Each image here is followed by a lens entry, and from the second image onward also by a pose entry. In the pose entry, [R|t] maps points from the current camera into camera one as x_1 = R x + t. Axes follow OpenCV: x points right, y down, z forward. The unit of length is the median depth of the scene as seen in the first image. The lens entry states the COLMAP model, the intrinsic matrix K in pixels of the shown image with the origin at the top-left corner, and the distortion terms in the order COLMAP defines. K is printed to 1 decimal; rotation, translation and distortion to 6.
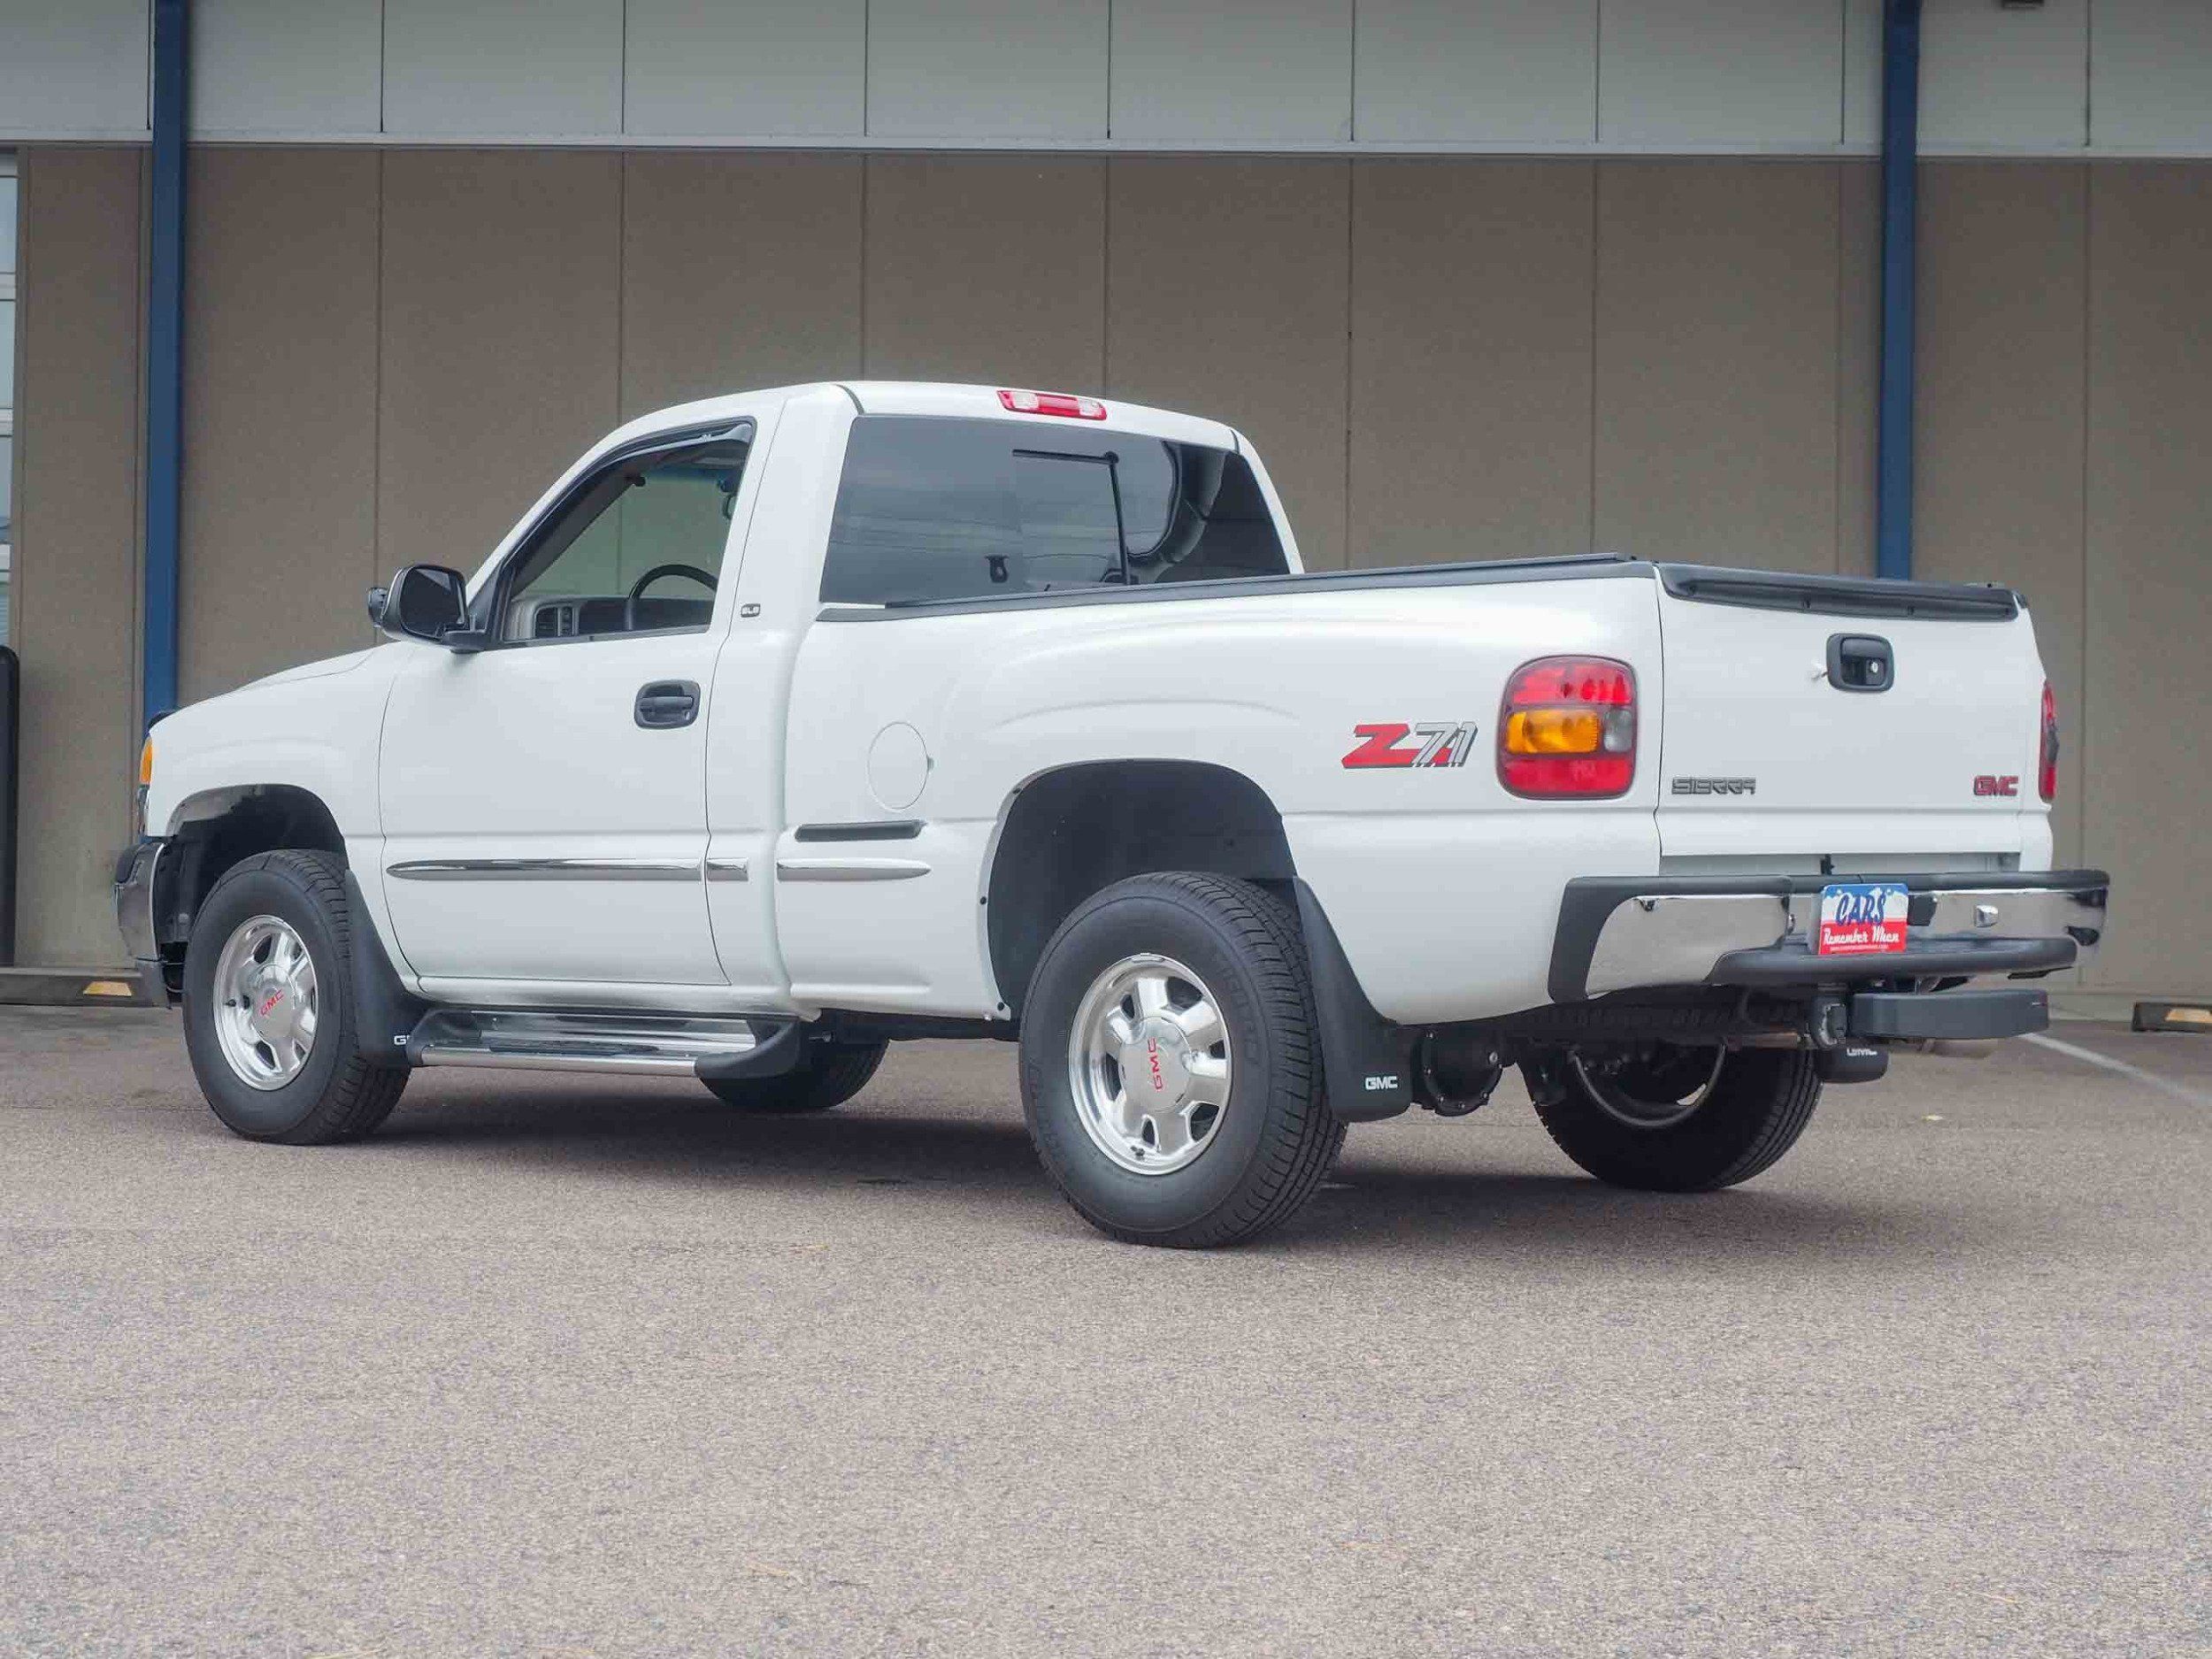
lens RADIAL K [[4108.1, 0, 1074.2], [0, 4108.1, 796.0], [0, 0, 1]] dist [0.011739, 0.000000]
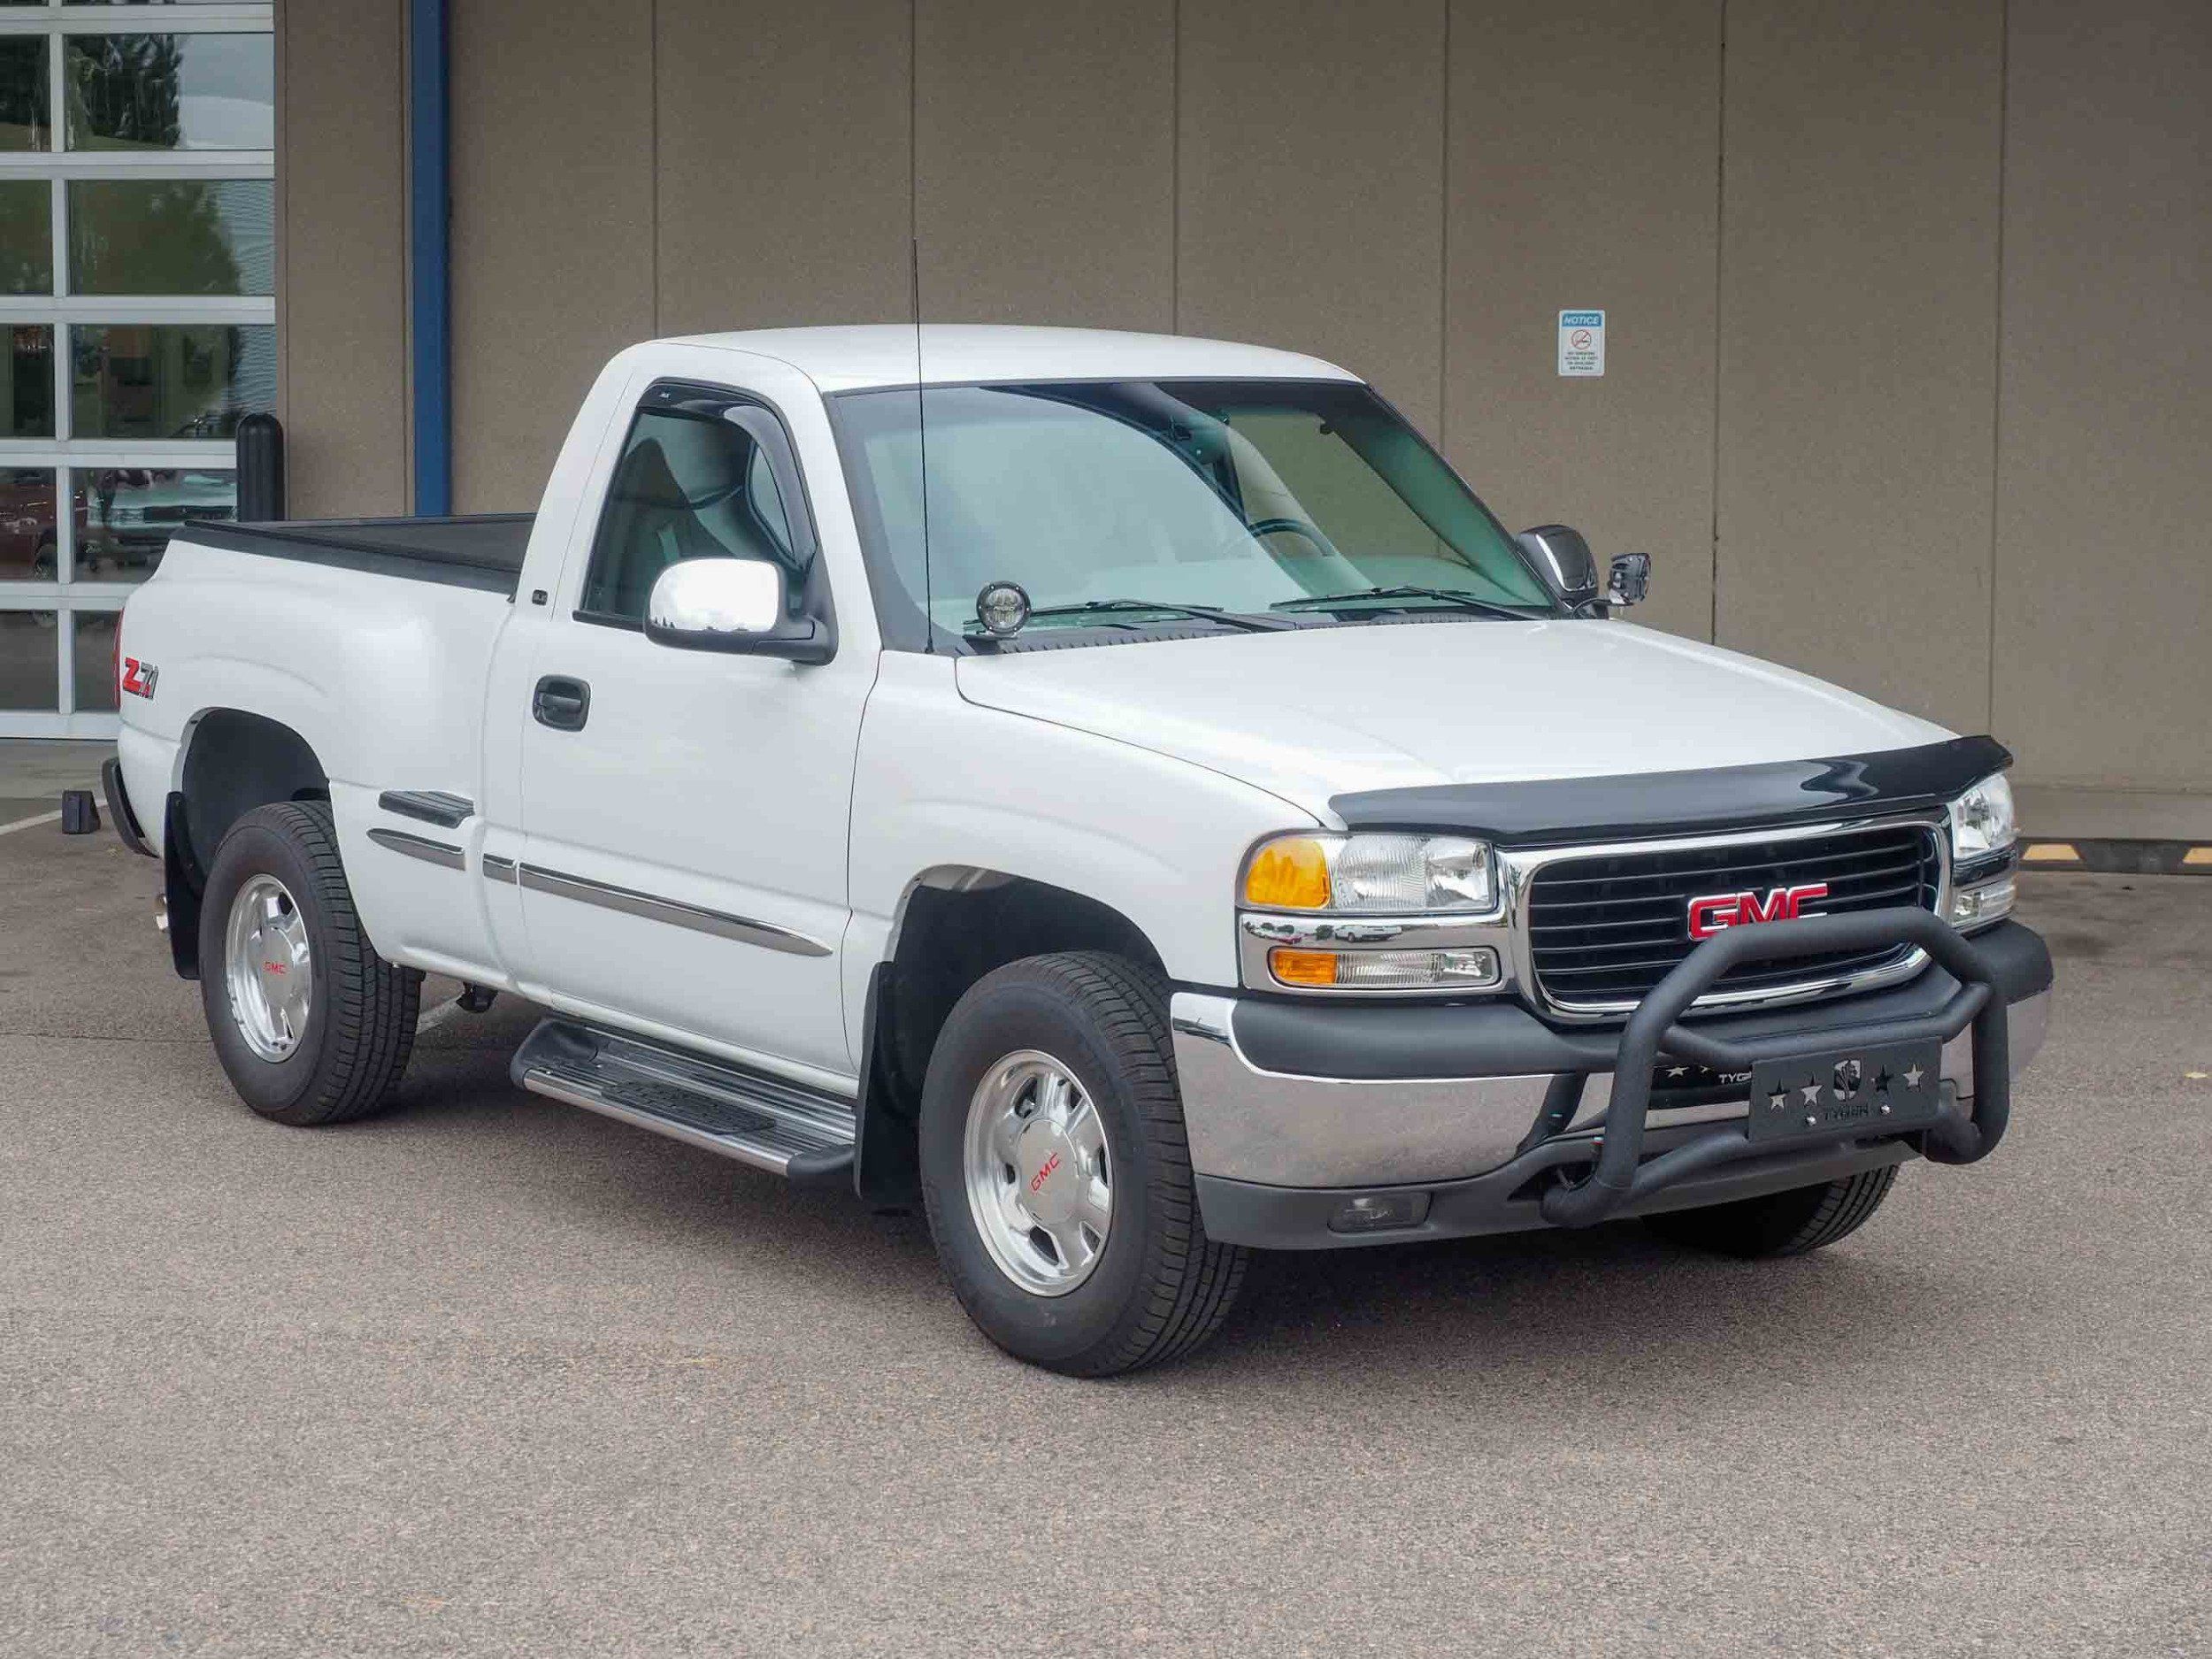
lens RADIAL K [[4427.2, 0, 1077.4], [0, 4427.2, 732.8], [0, 0, 1]] dist [0.005904, 0.000000]
pose [[0.988201, 0.003861, -0.153114, 0.160440], [0.010153, 0.995832, 0.090640, -0.112013], [0.152825, -0.091125, 0.984043, 0.055258]]
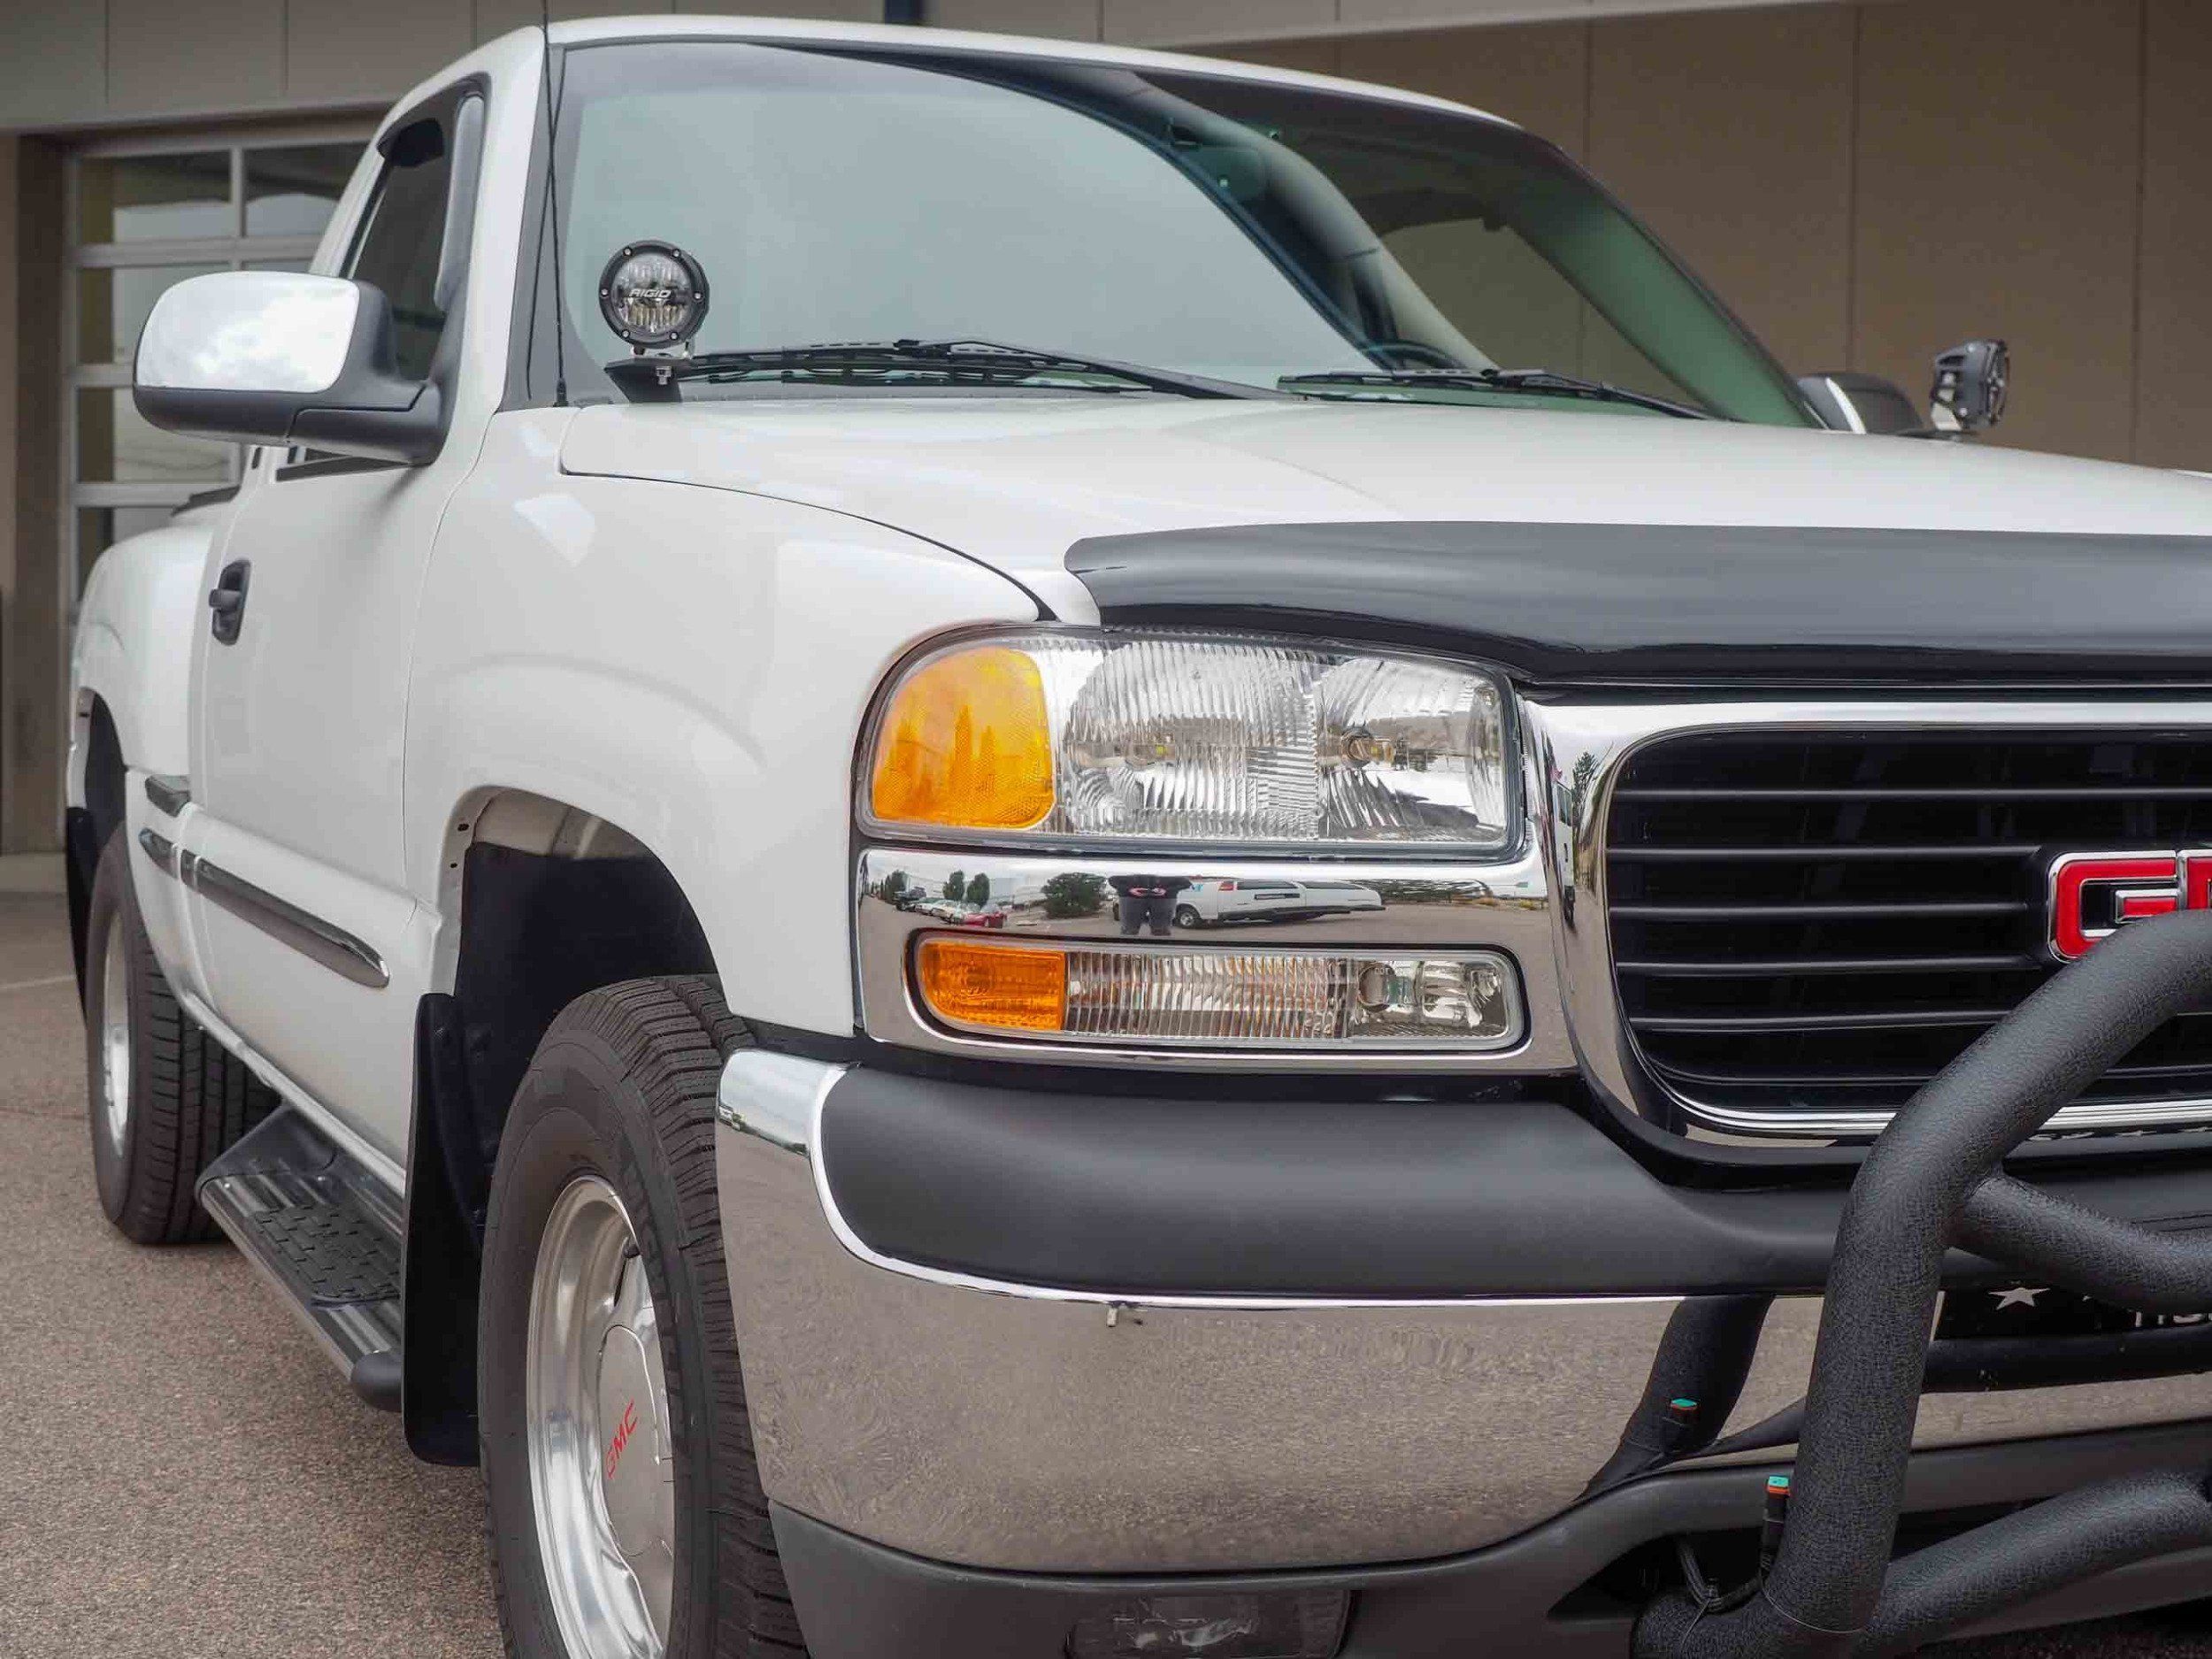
lens RADIAL K [[2930.6, 0, 1123.7], [0, 2930.6, 798.8], [0, 0, 1]] dist [0.009854, 0.000000]
pose [[0.942475, 0.009986, -0.334127, 0.154044], [0.001406, 0.999426, 0.033836, -0.008663], [0.334273, -0.032359, 0.941921, 0.707871]]
